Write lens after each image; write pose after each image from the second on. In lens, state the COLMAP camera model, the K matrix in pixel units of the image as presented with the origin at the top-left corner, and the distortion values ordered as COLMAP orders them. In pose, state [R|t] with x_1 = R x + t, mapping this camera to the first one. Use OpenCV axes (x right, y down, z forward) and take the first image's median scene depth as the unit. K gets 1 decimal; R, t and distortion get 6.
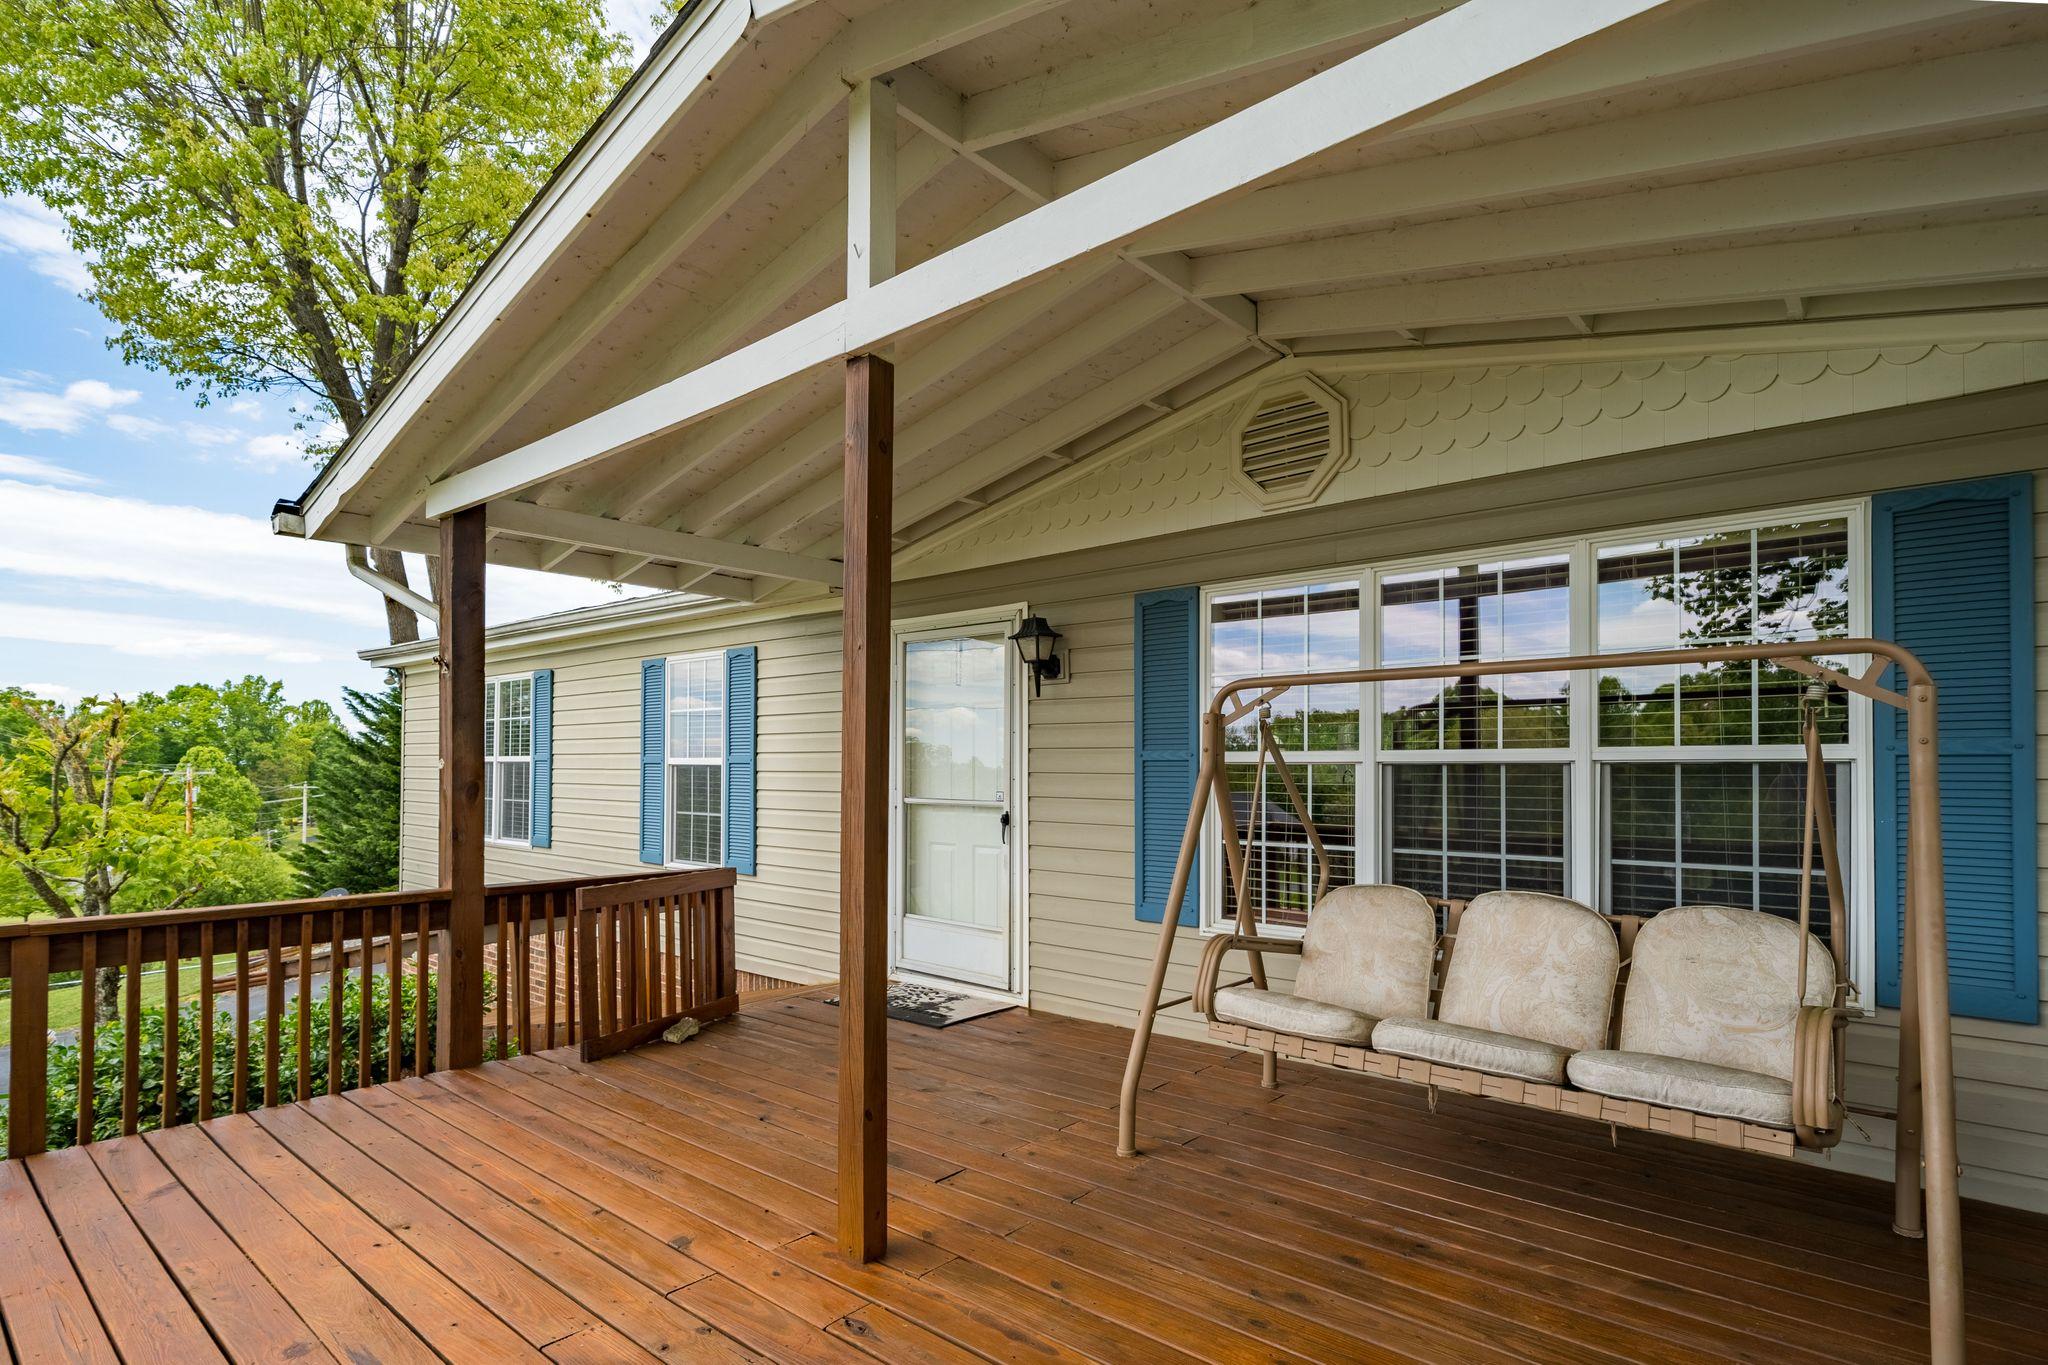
lens RADIAL K [[1605.2, 0, 1009.8], [0, 1605.2, 676.6], [0, 0, 1]] dist [-0.037280, 0.003870]
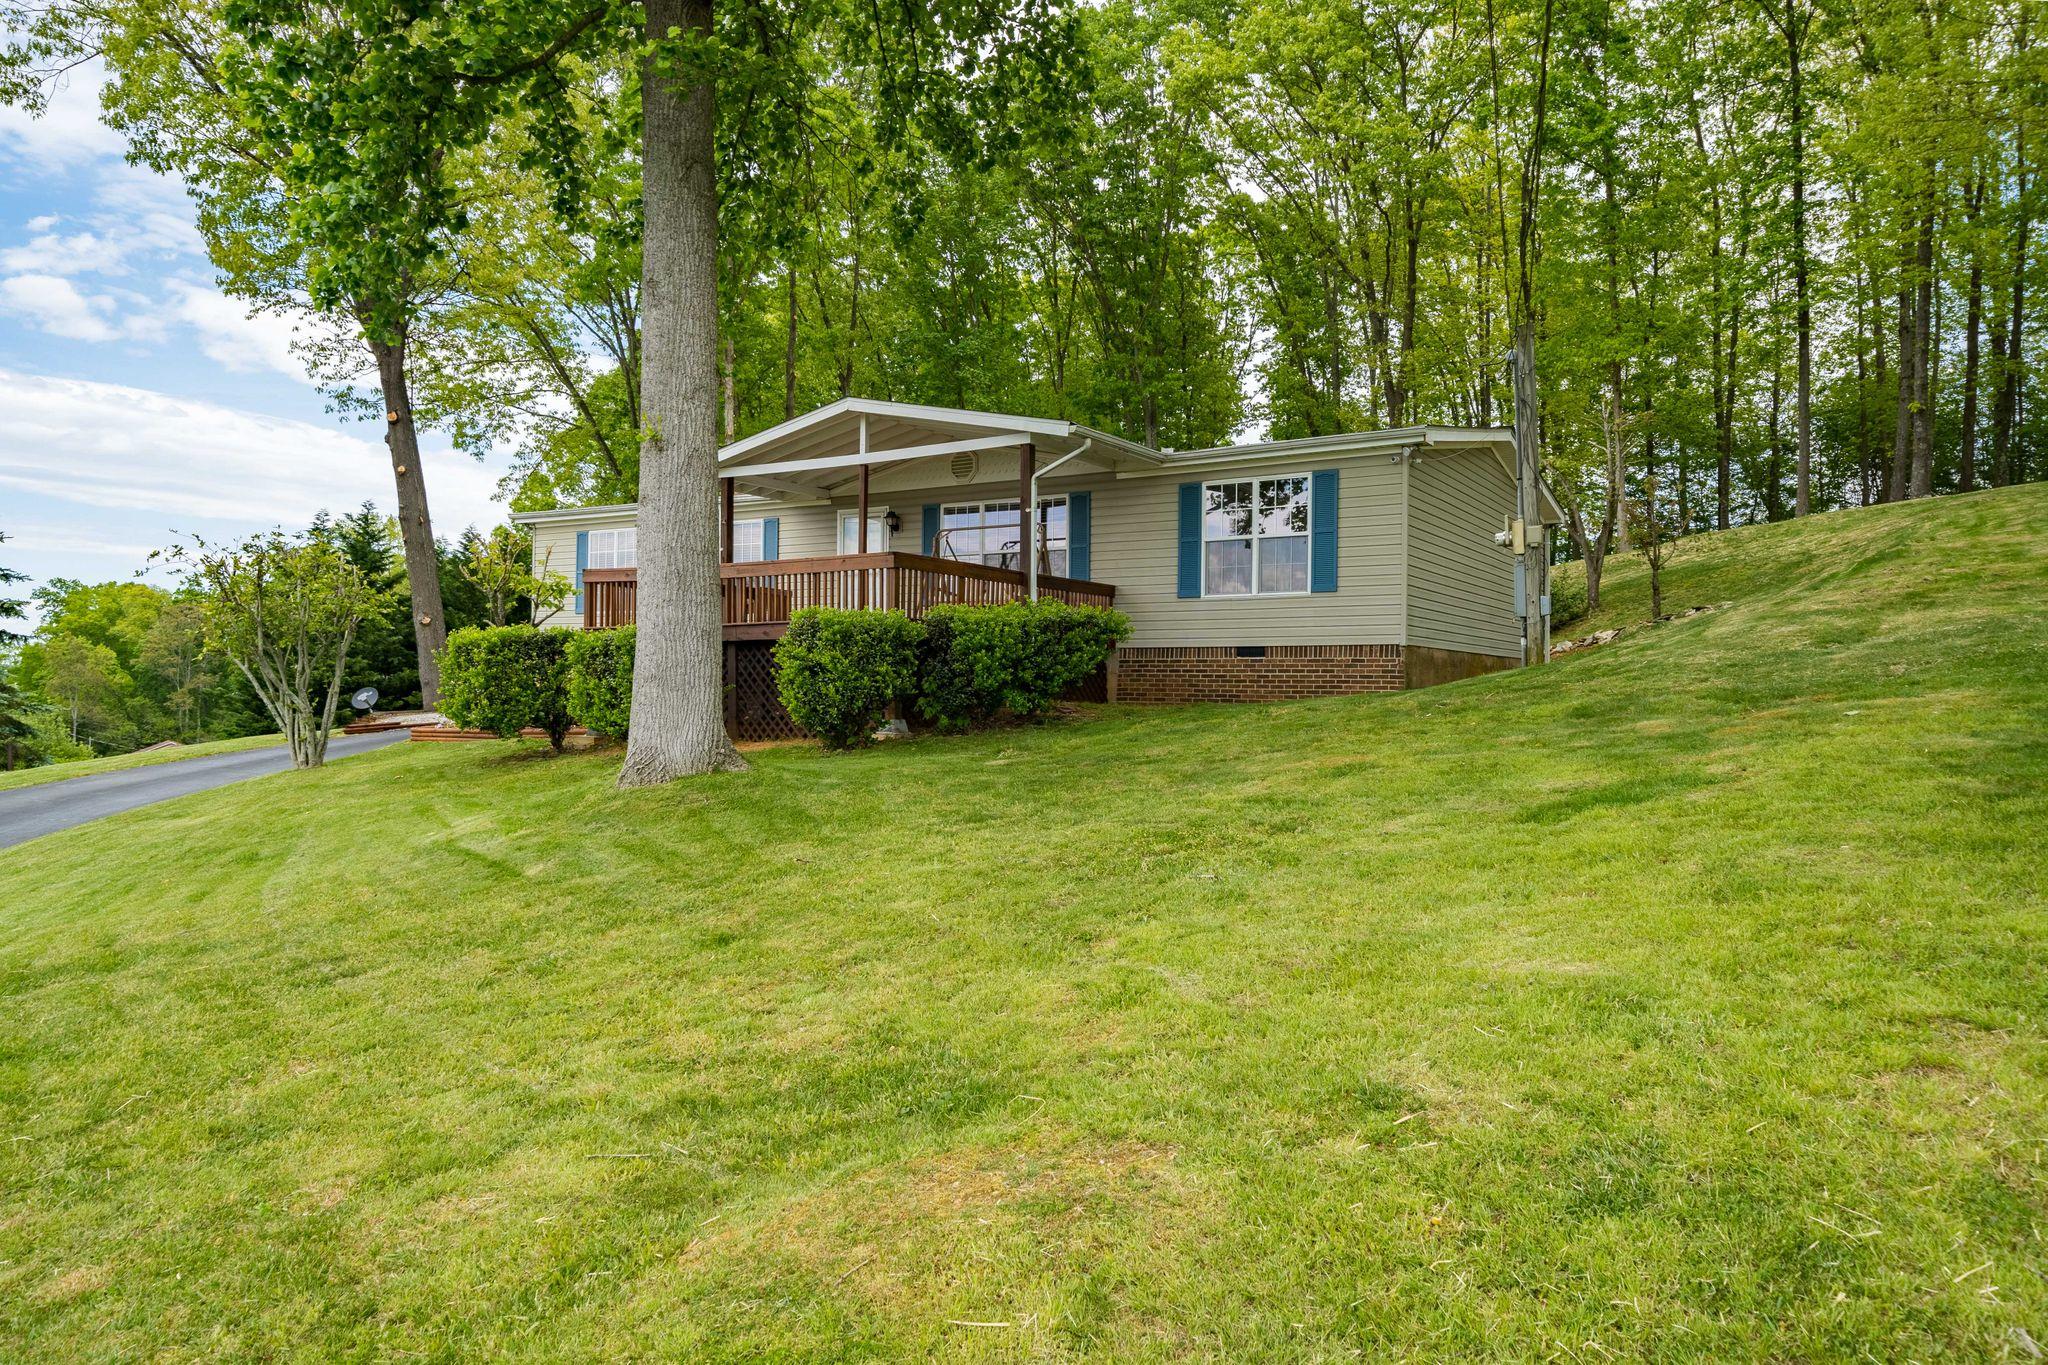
lens RADIAL K [[1605.2, 0, 1009.8], [0, 1605.2, 676.6], [0, 0, 1]] dist [-0.037280, 0.003870]
pose [[0.994940, 0.023414, 0.097704, -0.062945], [-0.030311, 0.997106, 0.069718, 0.071640], [-0.095789, -0.072326, 0.992771, -2.540577]]
